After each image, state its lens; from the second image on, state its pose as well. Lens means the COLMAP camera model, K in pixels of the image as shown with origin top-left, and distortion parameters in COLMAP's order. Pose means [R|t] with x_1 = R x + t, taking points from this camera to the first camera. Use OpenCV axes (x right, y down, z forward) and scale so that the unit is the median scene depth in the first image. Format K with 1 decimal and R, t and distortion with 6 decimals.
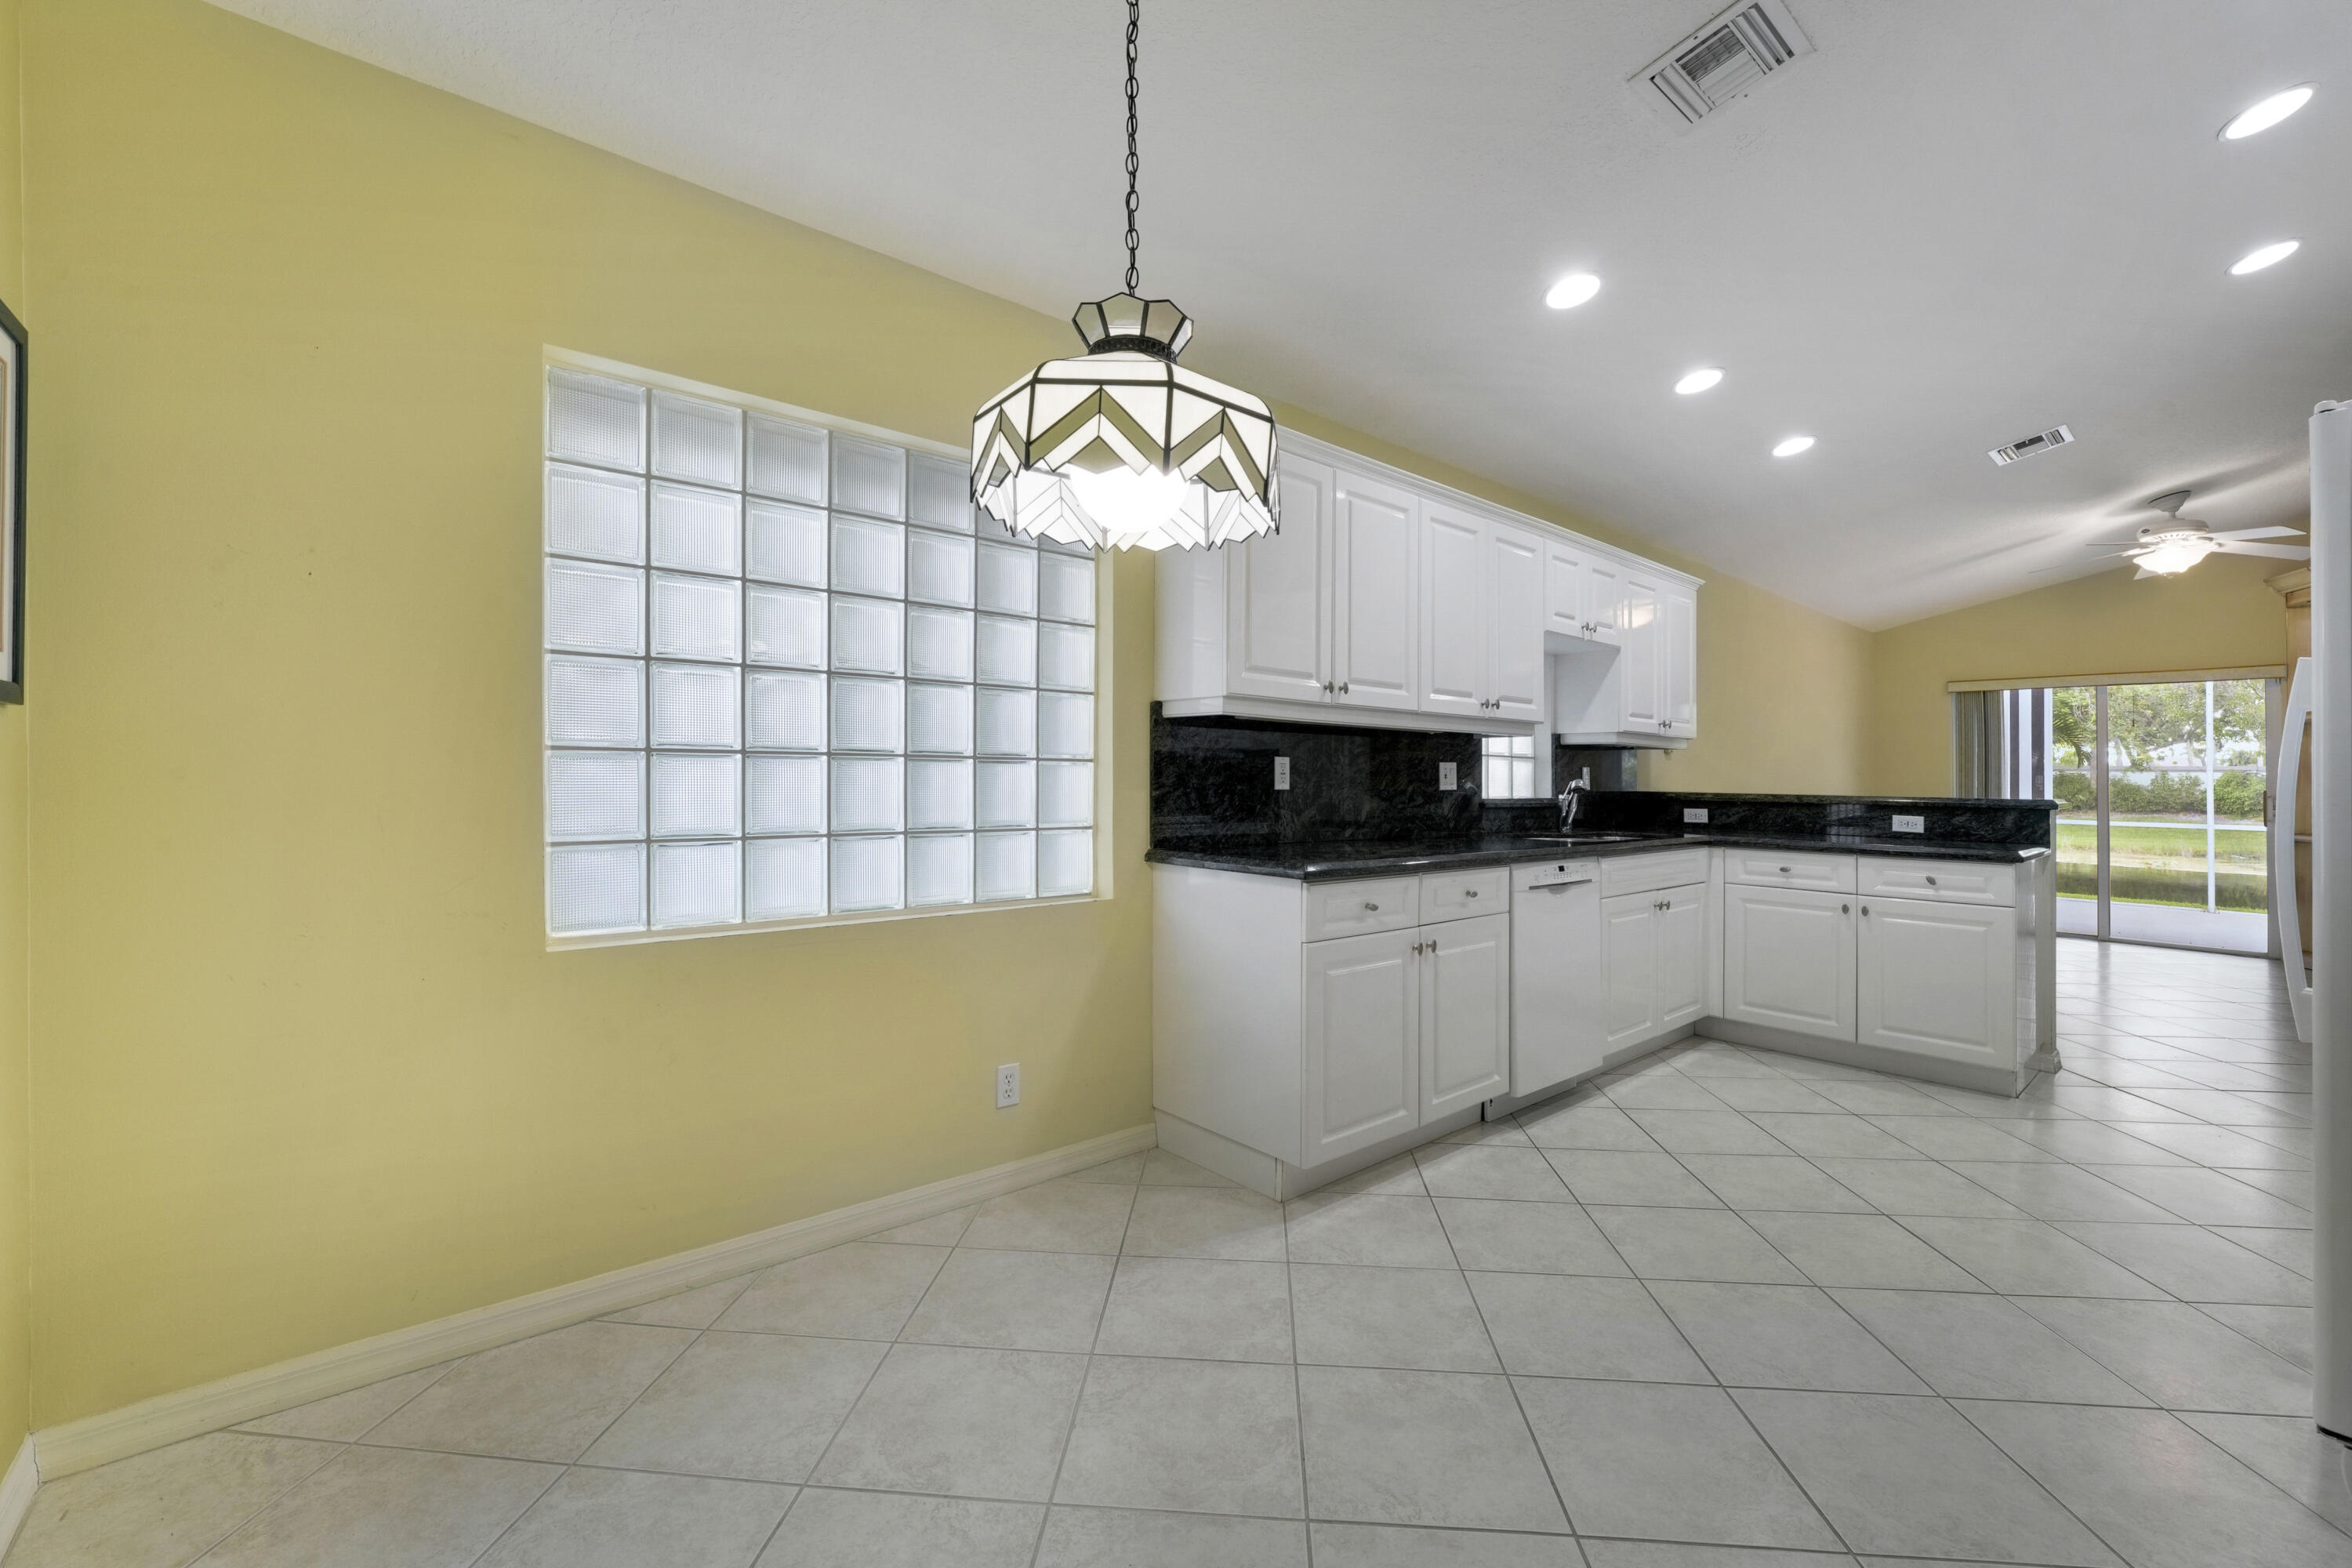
lens RADIAL K [[954.9, 0, 1151.2], [0, 954.9, 757.7], [0, 0, 1]] dist [-0.049307, 0.006038]
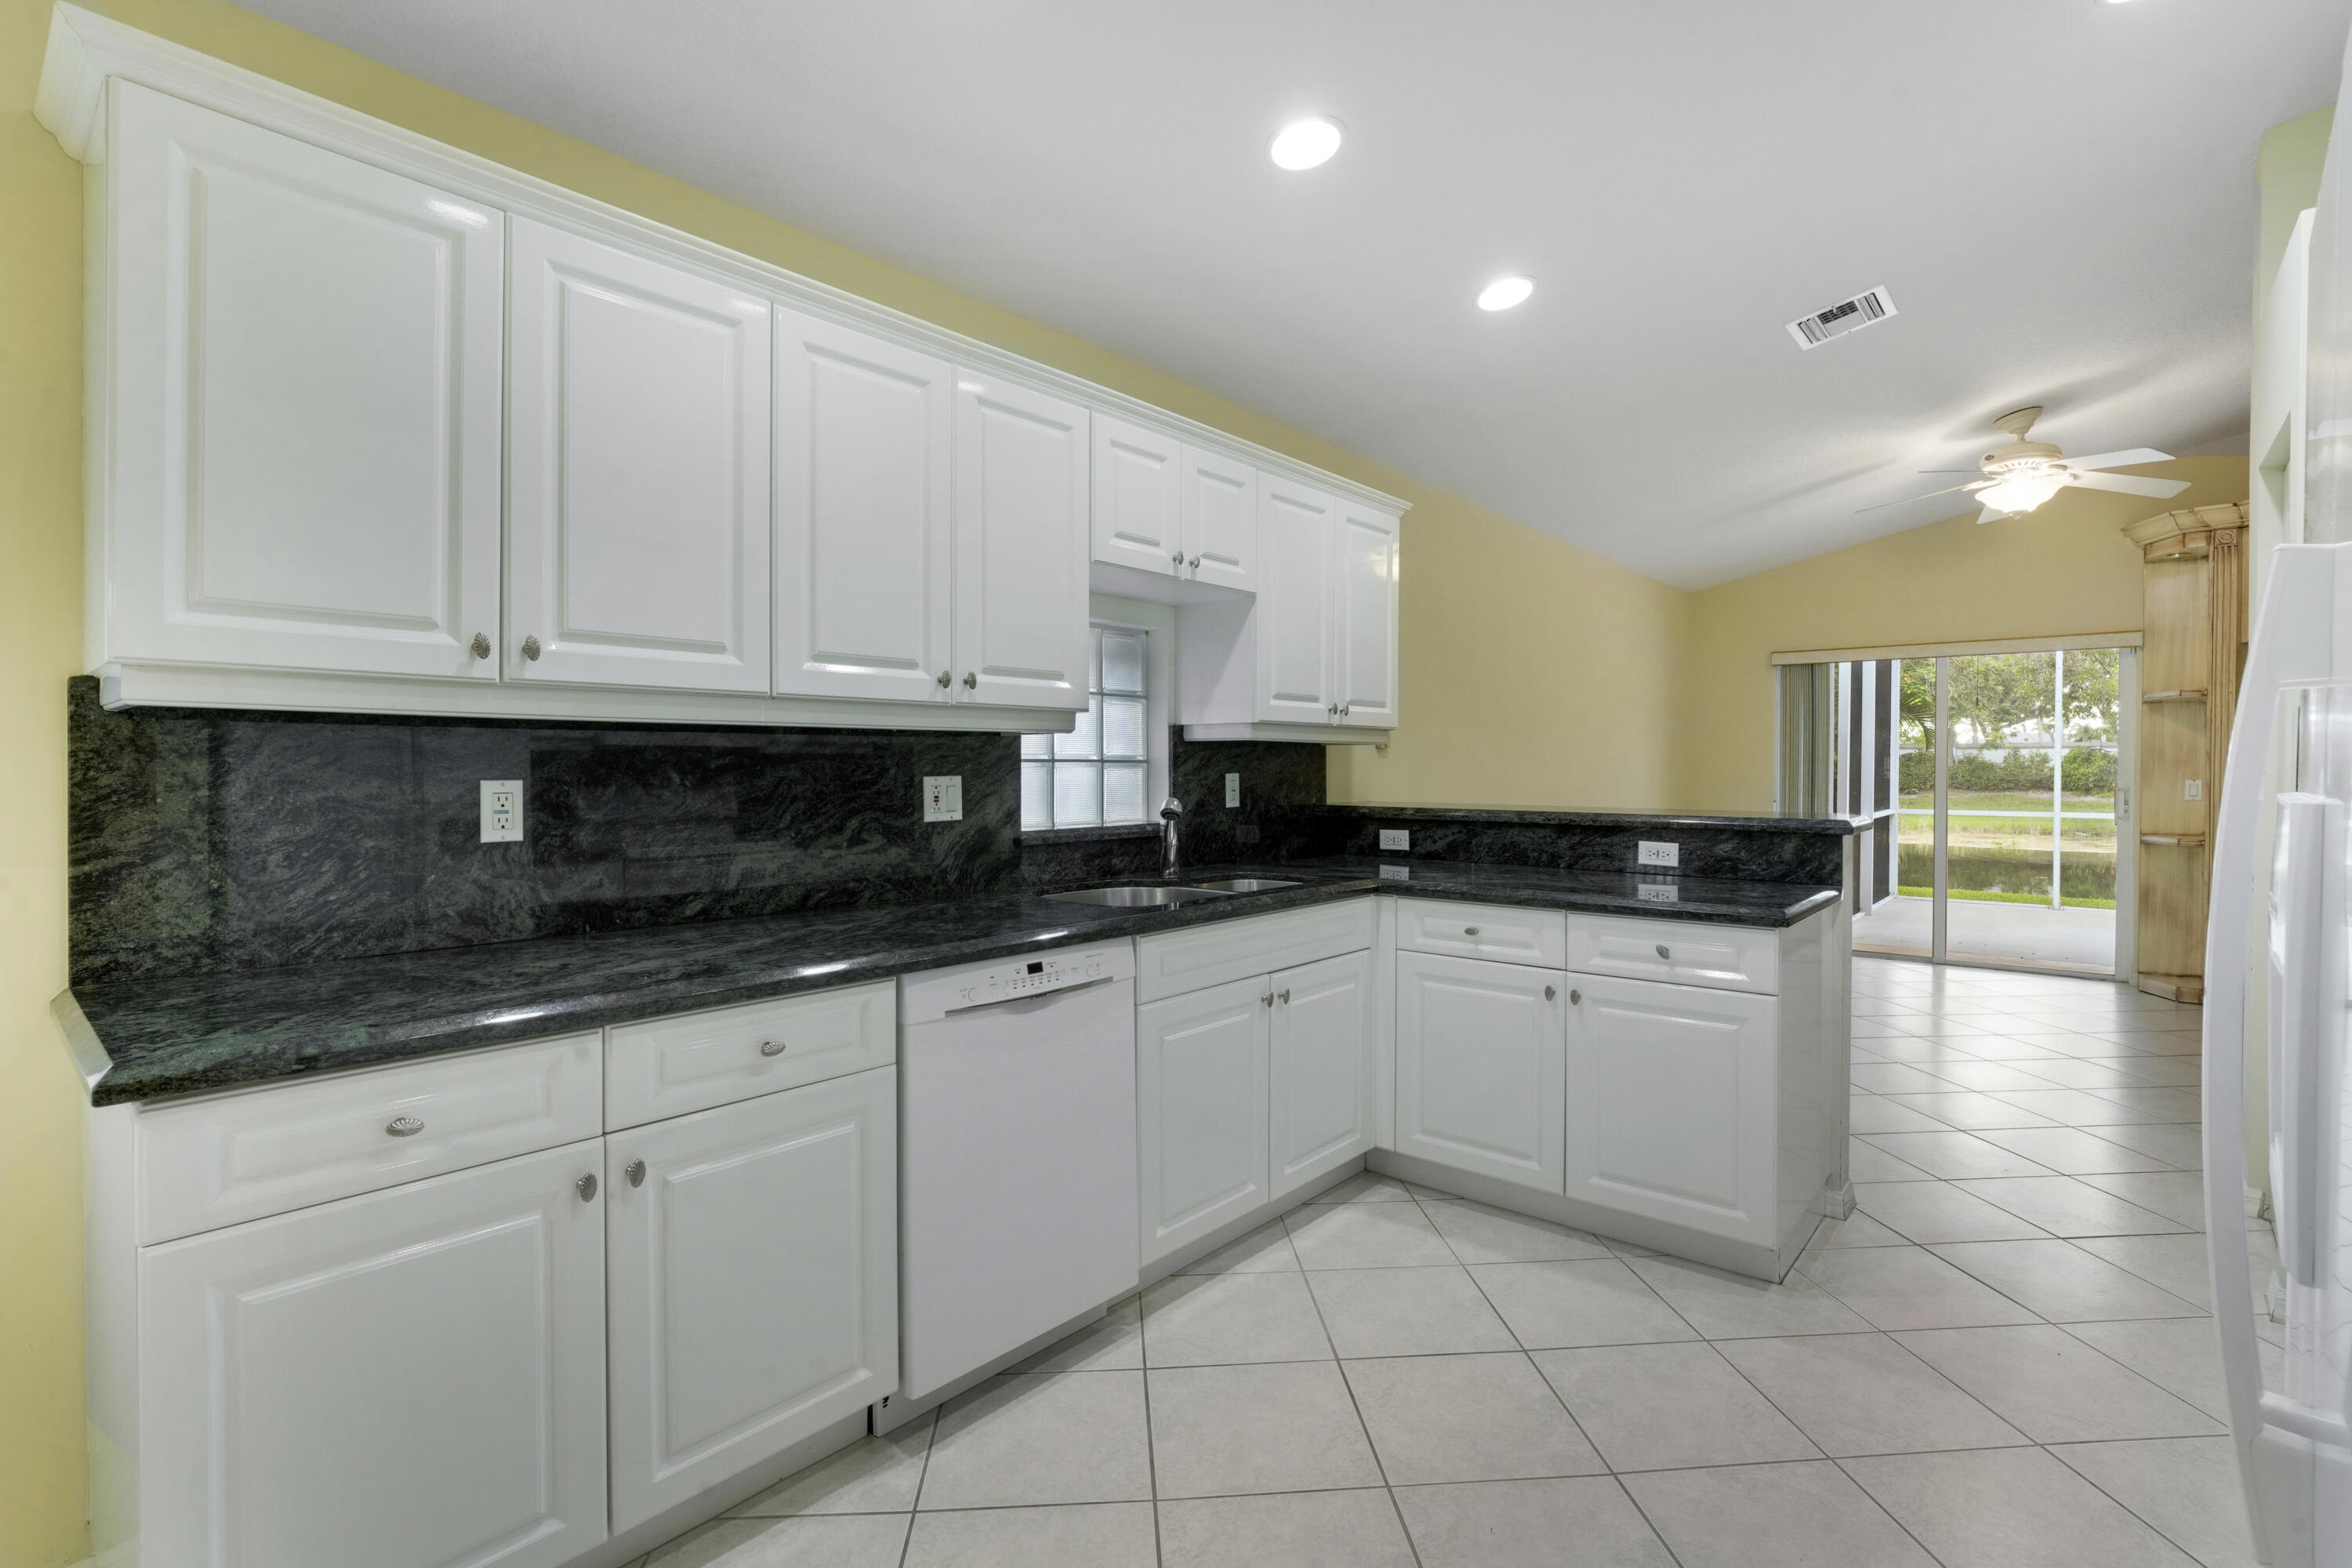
lens RADIAL K [[1081.2, 0, 1177.7], [0, 1081.2, 777.9], [0, 0, 1]] dist [-0.016945, 0.000250]
pose [[0.984322, -0.015375, 0.175709, 0.336177], [0.009560, 0.999380, 0.033895, -0.015927], [-0.176121, -0.031684, 0.983858, 0.284854]]
